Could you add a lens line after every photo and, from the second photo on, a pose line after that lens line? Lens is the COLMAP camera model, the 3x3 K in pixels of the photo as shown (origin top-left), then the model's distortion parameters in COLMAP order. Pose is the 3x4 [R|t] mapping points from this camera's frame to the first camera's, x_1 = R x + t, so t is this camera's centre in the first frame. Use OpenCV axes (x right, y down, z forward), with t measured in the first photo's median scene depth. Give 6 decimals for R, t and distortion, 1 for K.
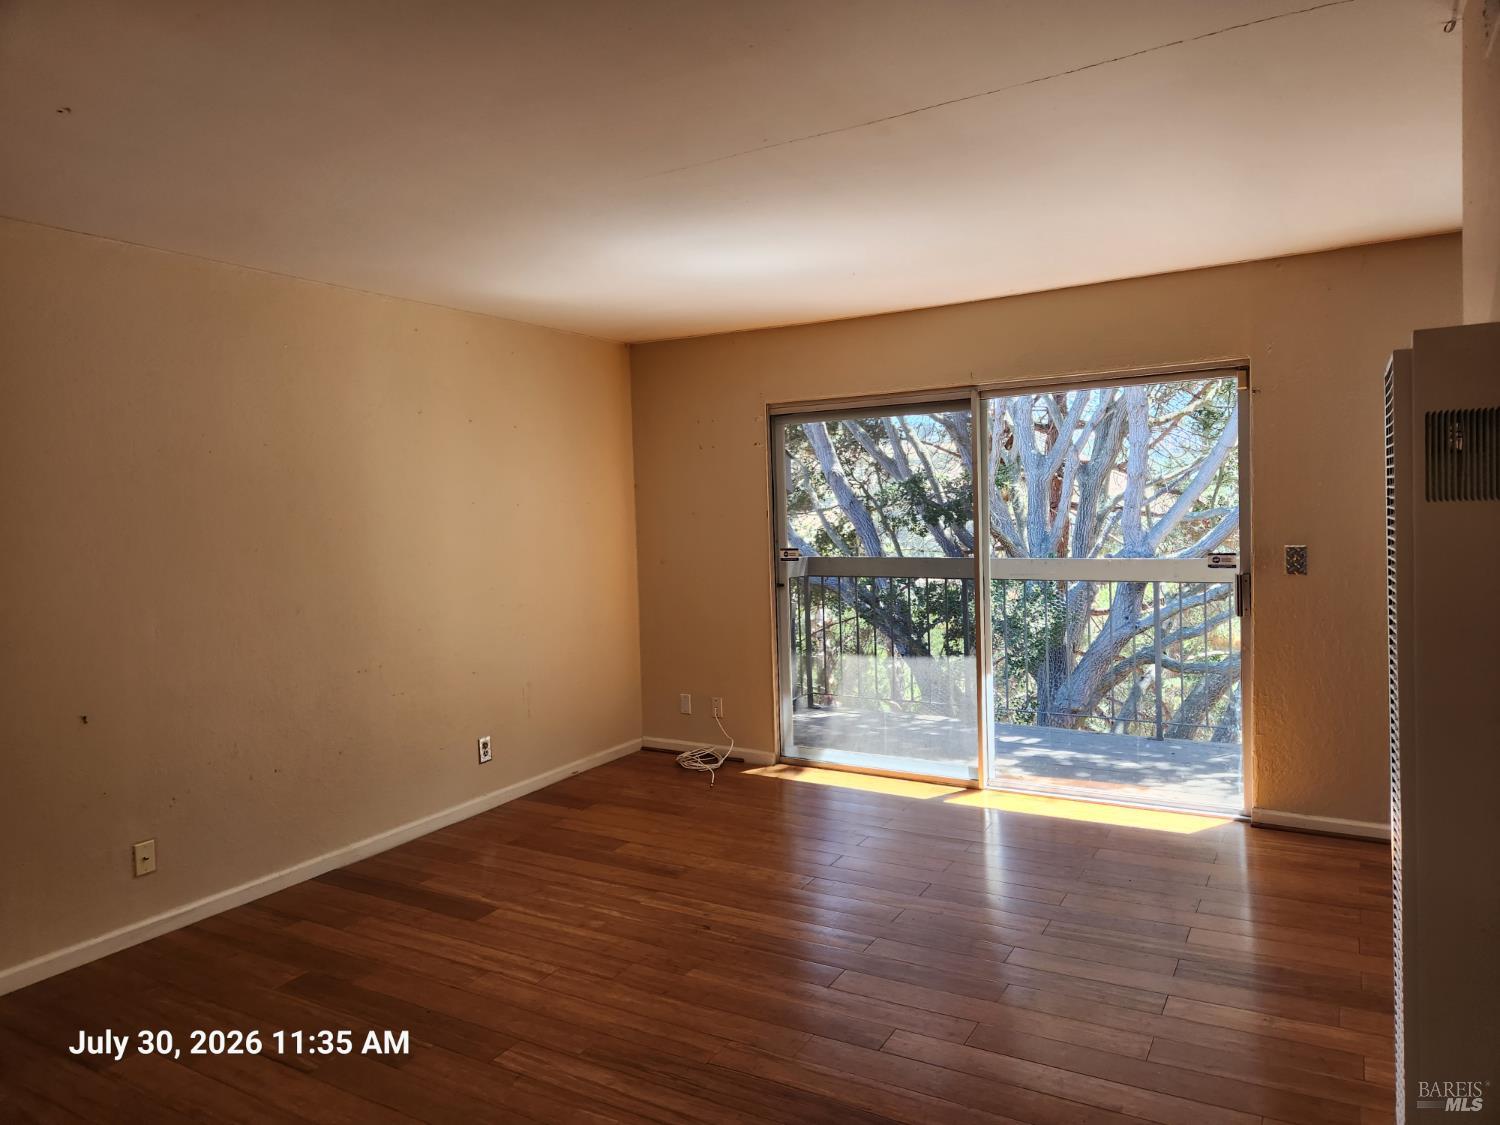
lens RADIAL K [[1004.0, 0, 746.8], [0, 1004.0, 552.9], [0, 0, 1]] dist [0.080100, -0.071844]
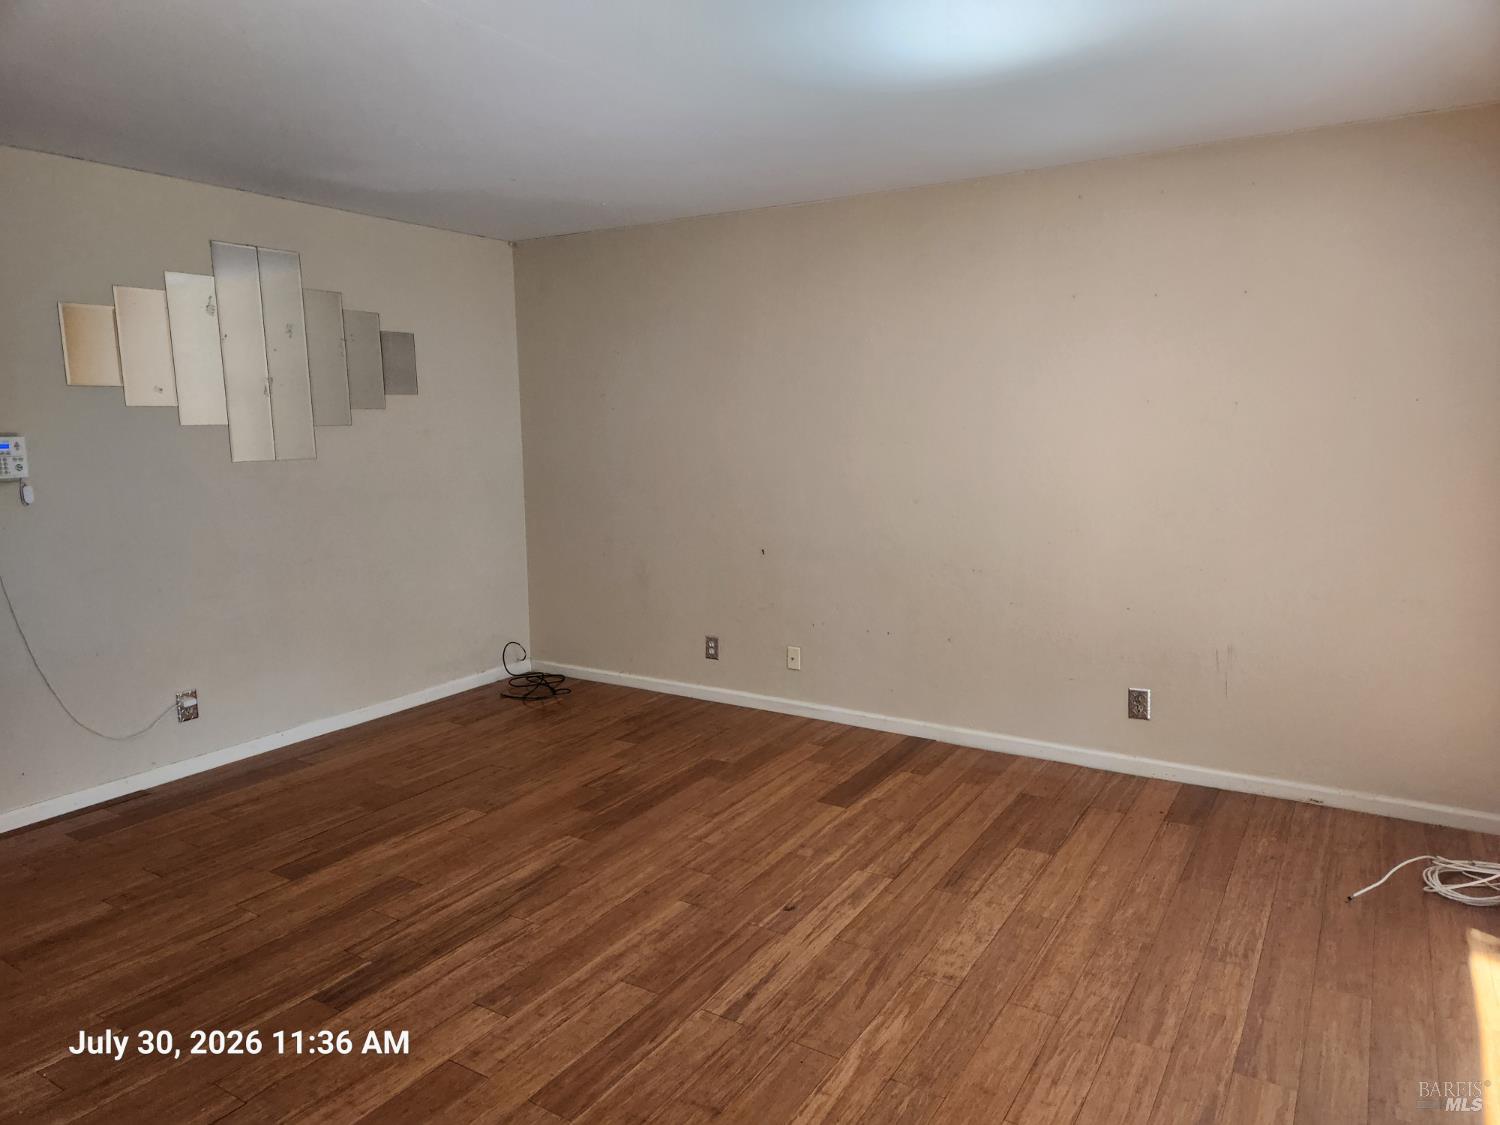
lens RADIAL K [[1004.0, 0, 754.7], [0, 1004.0, 562.1], [0, 0, 1]] dist [0.080100, -0.071844]
pose [[-0.039415, 0.166542, -0.985246, 0.672738], [-0.036837, 0.985100, 0.167991, -0.056119], [0.998544, 0.042915, -0.032693, 0.875405]]
